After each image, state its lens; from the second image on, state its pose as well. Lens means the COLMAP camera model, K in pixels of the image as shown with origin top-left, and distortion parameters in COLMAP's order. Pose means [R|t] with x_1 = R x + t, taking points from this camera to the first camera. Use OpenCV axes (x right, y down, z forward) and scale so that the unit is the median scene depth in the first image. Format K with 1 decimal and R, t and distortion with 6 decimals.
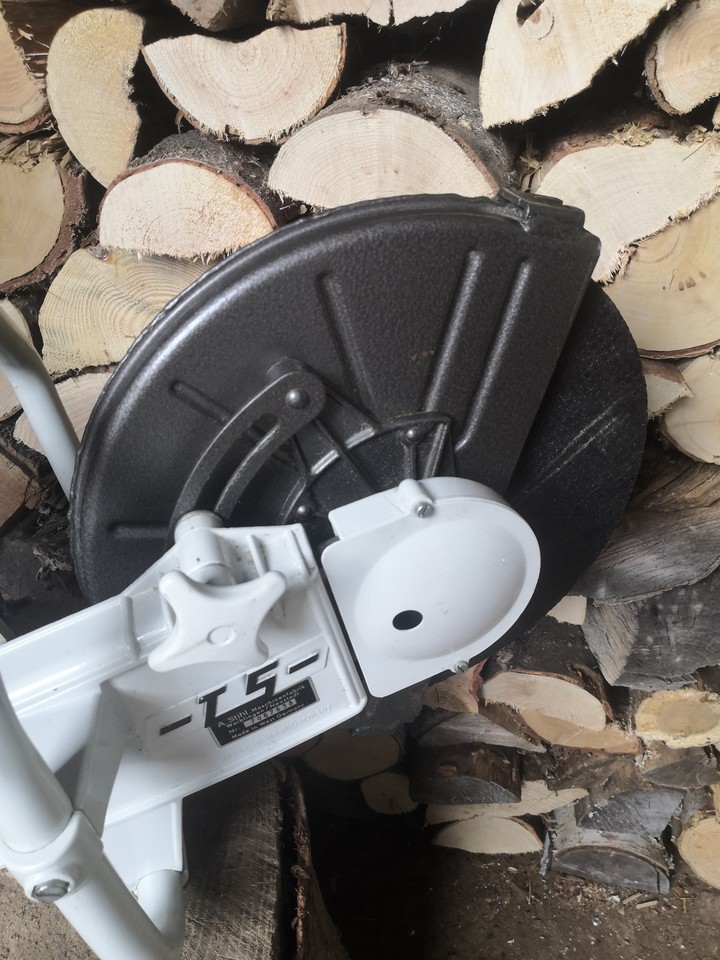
lens RADIAL K [[724.0, 0, 358.2], [0, 724.0, 482.2], [0, 0, 1]] dist [0.040789, -0.064302]
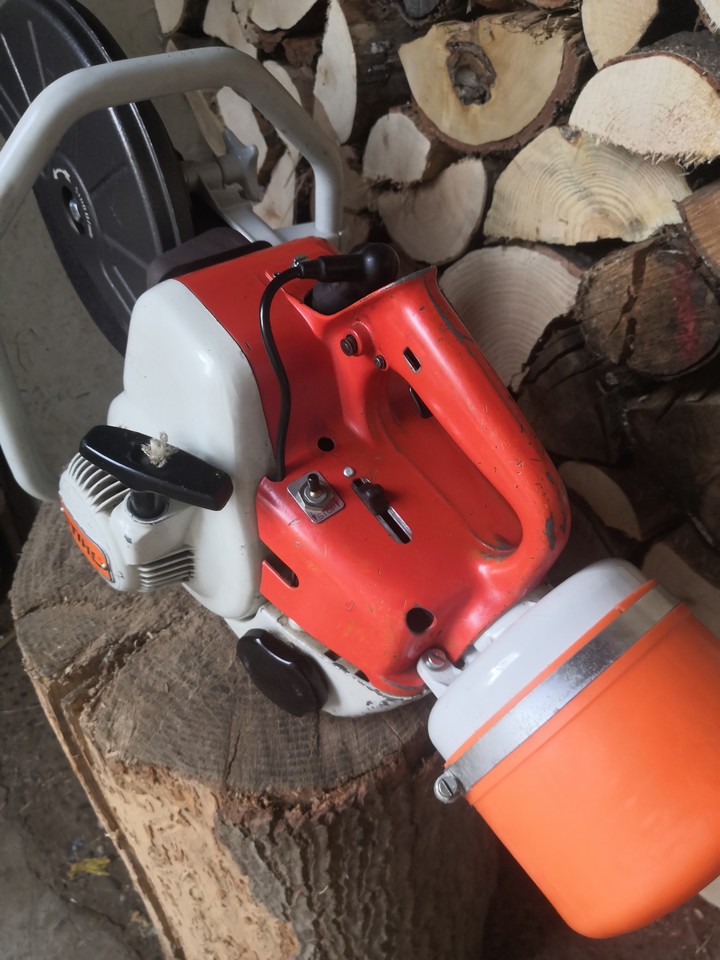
lens RADIAL K [[723.3, 0, 360.0], [0, 723.3, 480.0], [0, 0, 1]] dist [0.050594, -0.087847]
pose [[0.767999, 0.439083, -0.466243, 0.139976], [-0.391510, 0.898000, 0.200790, 0.048984], [0.506850, 0.028332, 0.861568, -0.059856]]
